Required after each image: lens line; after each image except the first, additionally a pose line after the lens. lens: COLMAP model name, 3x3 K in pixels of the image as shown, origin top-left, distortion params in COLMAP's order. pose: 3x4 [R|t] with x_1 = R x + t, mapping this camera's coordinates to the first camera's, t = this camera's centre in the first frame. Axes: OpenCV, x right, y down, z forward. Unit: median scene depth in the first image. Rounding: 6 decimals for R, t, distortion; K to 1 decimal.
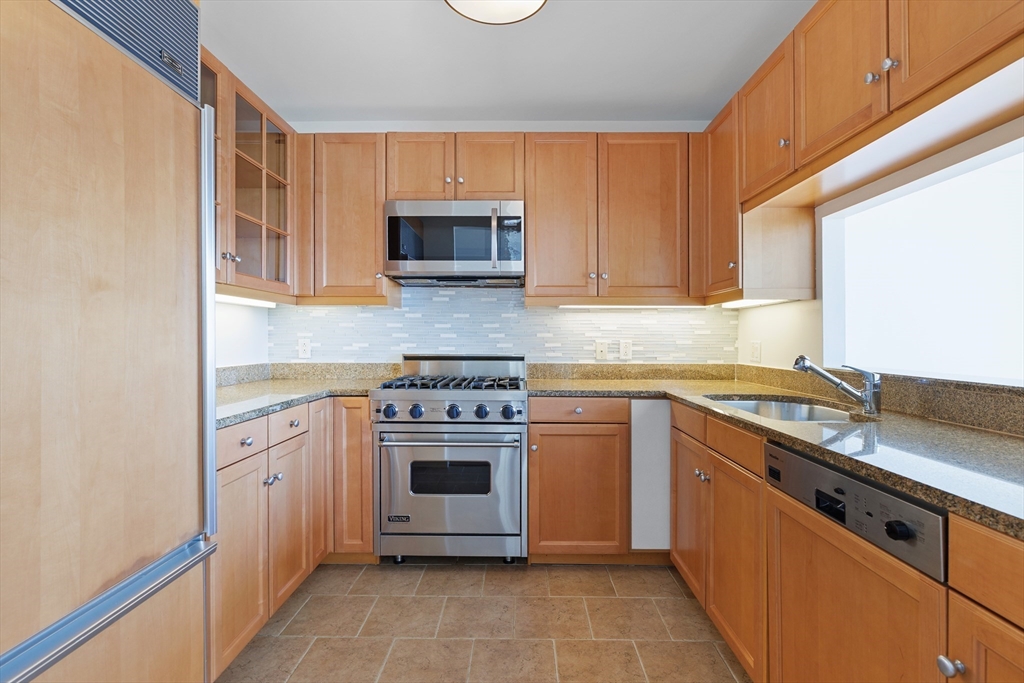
lens RADIAL K [[481.0, 0, 512.0], [0, 481.0, 341.5], [0, 0, 1]] dist [-0.000707, 0.000036]
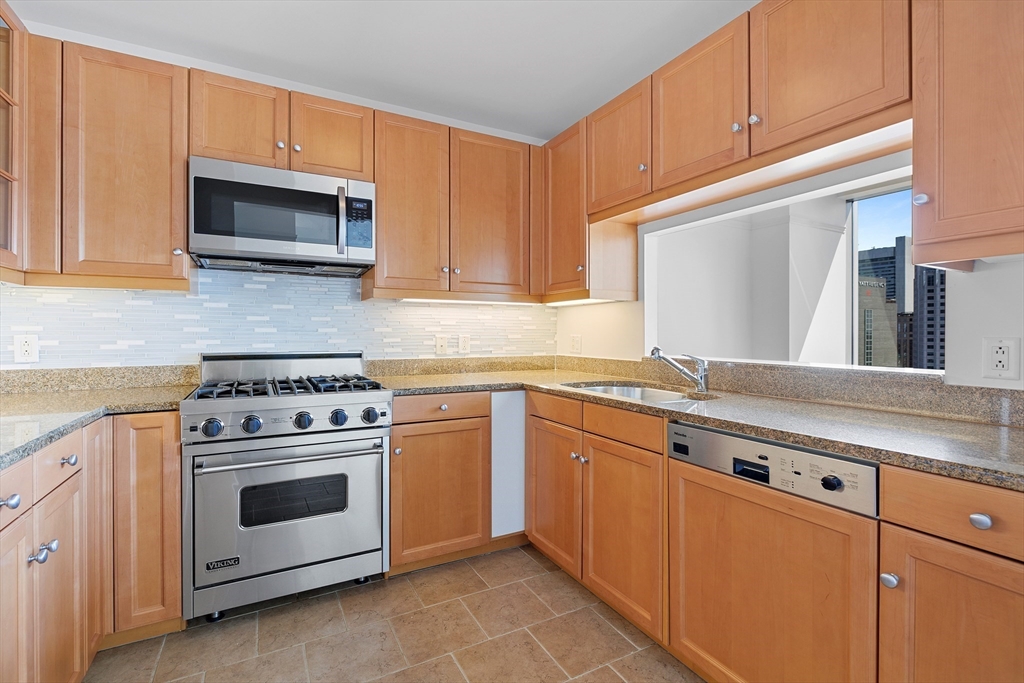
lens RADIAL K [[457.4, 0, 511.1], [0, 457.4, 334.3], [0, 0, 1]] dist [-0.000803, 0.000146]
pose [[0.875757, -0.003436, 0.482740, -0.183164], [0.005058, 0.999985, -0.002058, -0.001560], [-0.482725, 0.004245, 0.875762, 0.119064]]
